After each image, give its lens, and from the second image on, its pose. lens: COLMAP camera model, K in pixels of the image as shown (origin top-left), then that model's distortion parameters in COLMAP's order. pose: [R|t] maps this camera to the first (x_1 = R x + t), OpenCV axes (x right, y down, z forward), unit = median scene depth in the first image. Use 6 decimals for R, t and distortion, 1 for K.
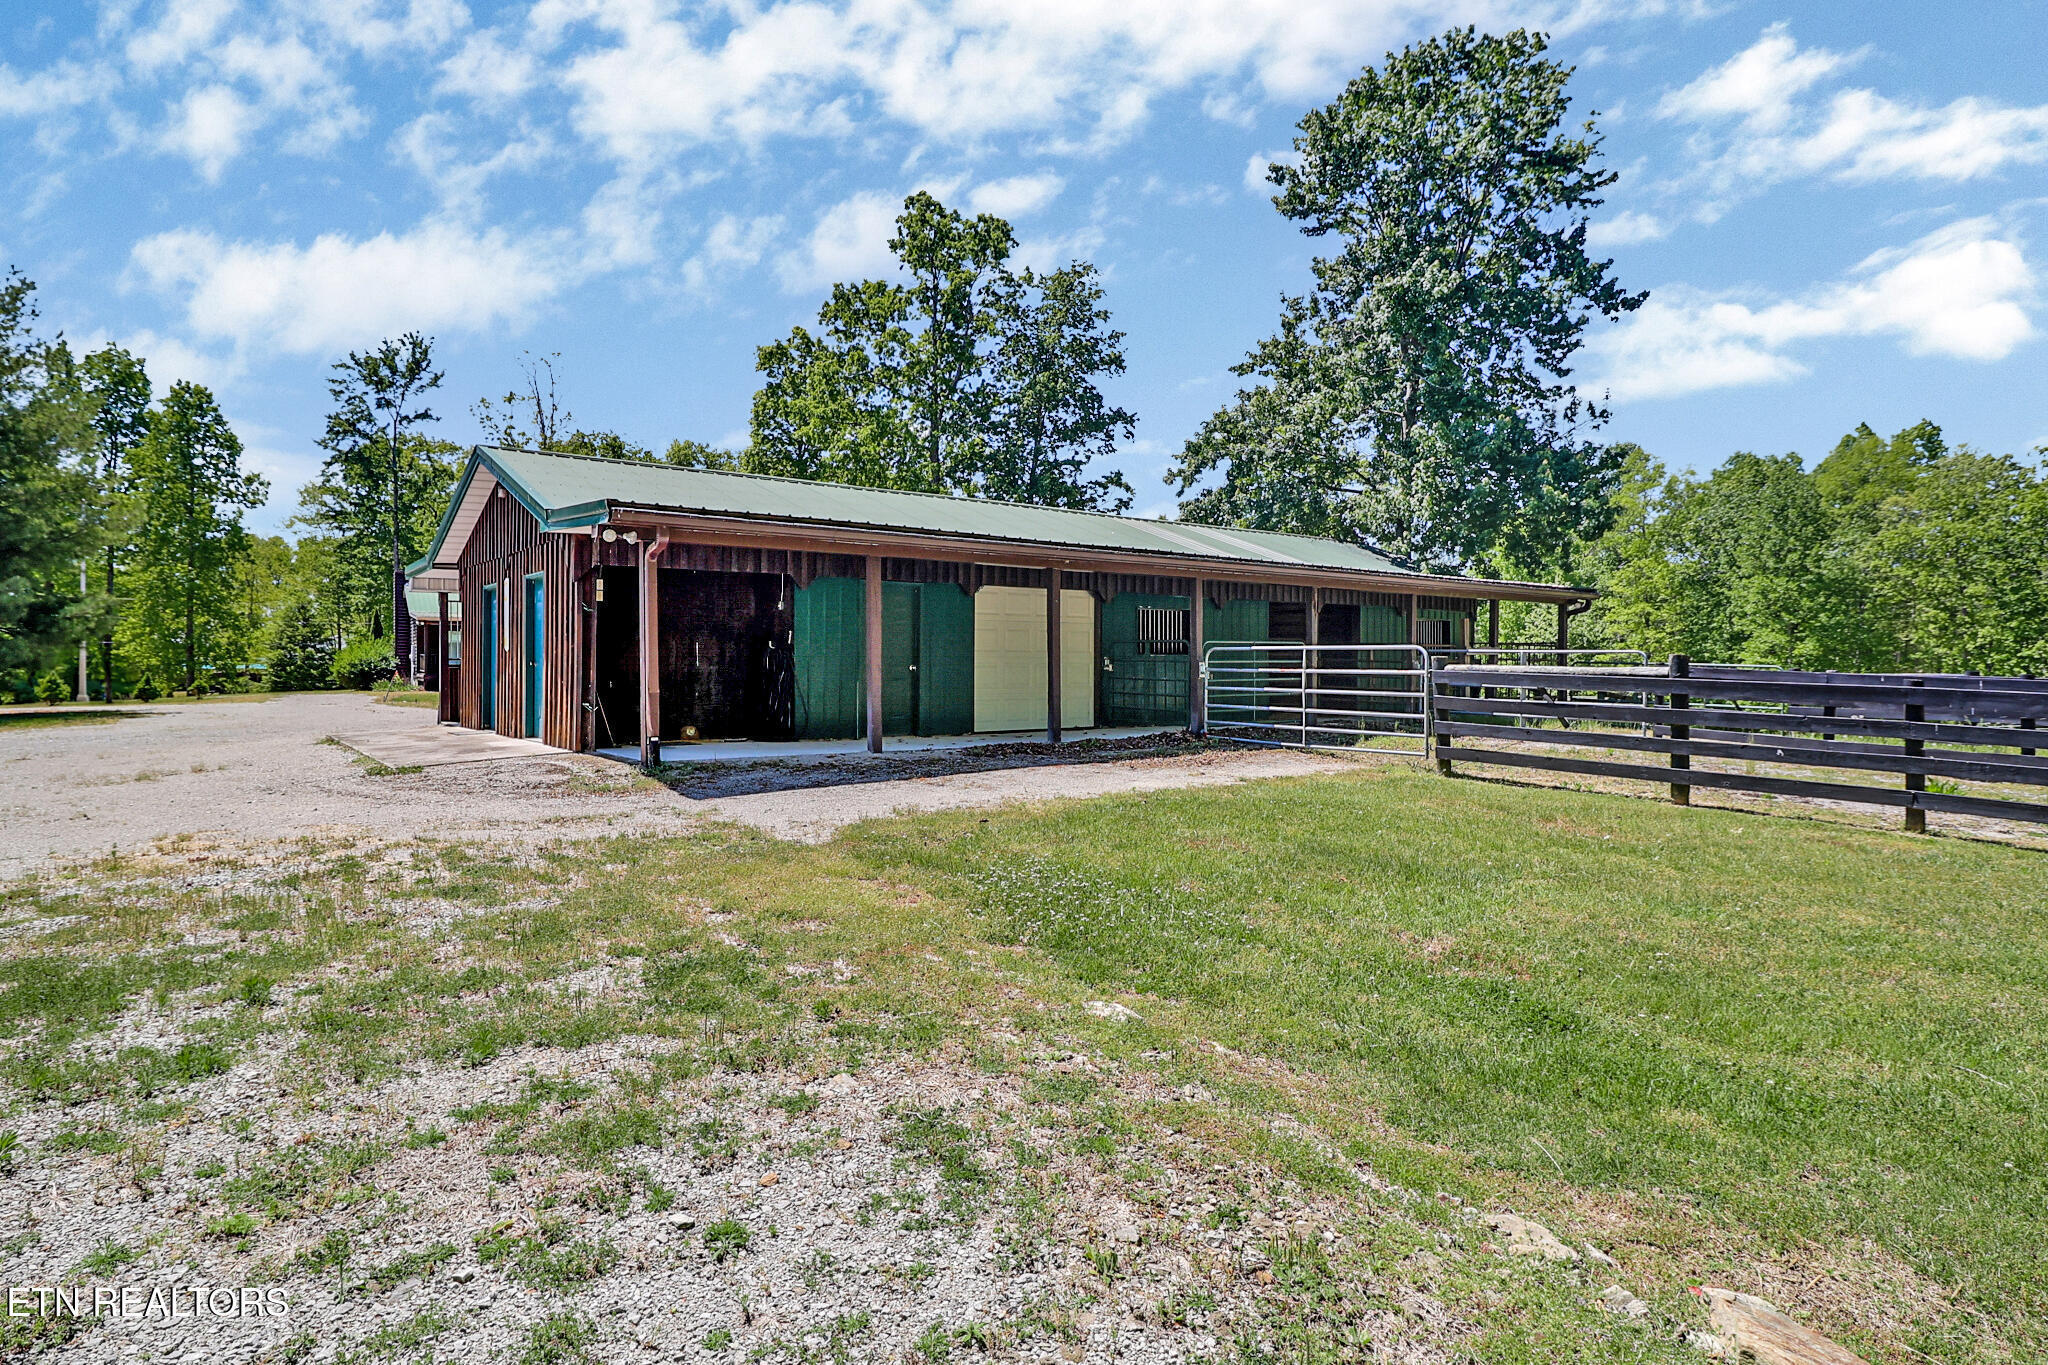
lens RADIAL K [[1143.3, 0, 1024.0], [0, 1143.3, 682.5], [0, 0, 1]] dist [-0.000690, -0.011217]
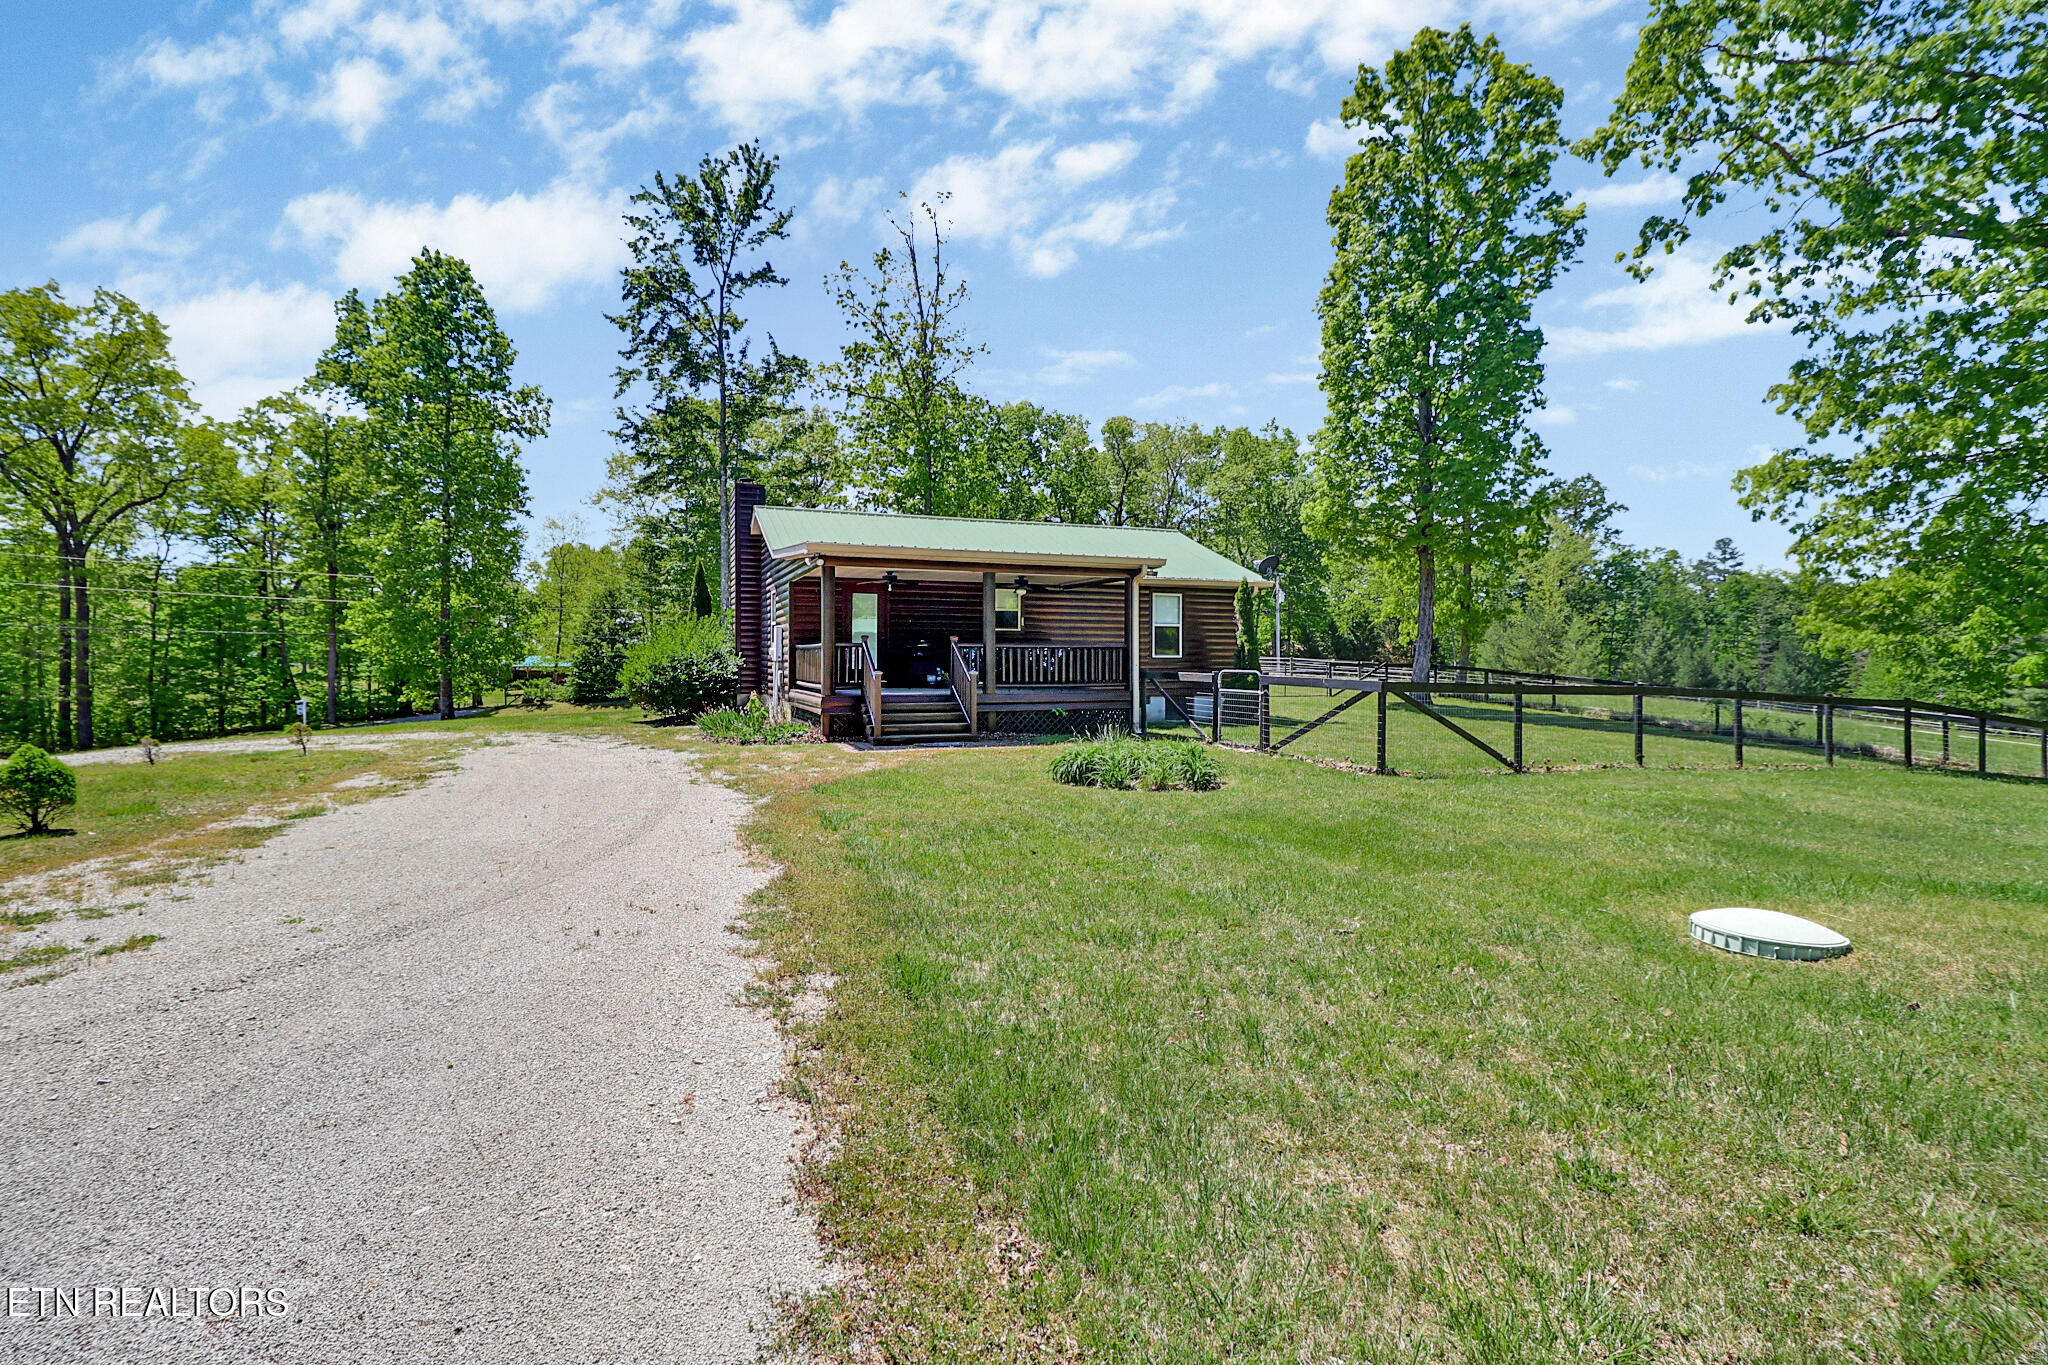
lens RADIAL K [[938.6, 0, 1011.2], [0, 938.6, 652.8], [0, 0, 1]] dist [0.009628, -0.021000]
pose [[0.983254, -0.008137, -0.182061, -0.296130], [0.004467, 0.999779, -0.020555, -0.010995], [0.182188, 0.019398, 0.983072, 0.513335]]
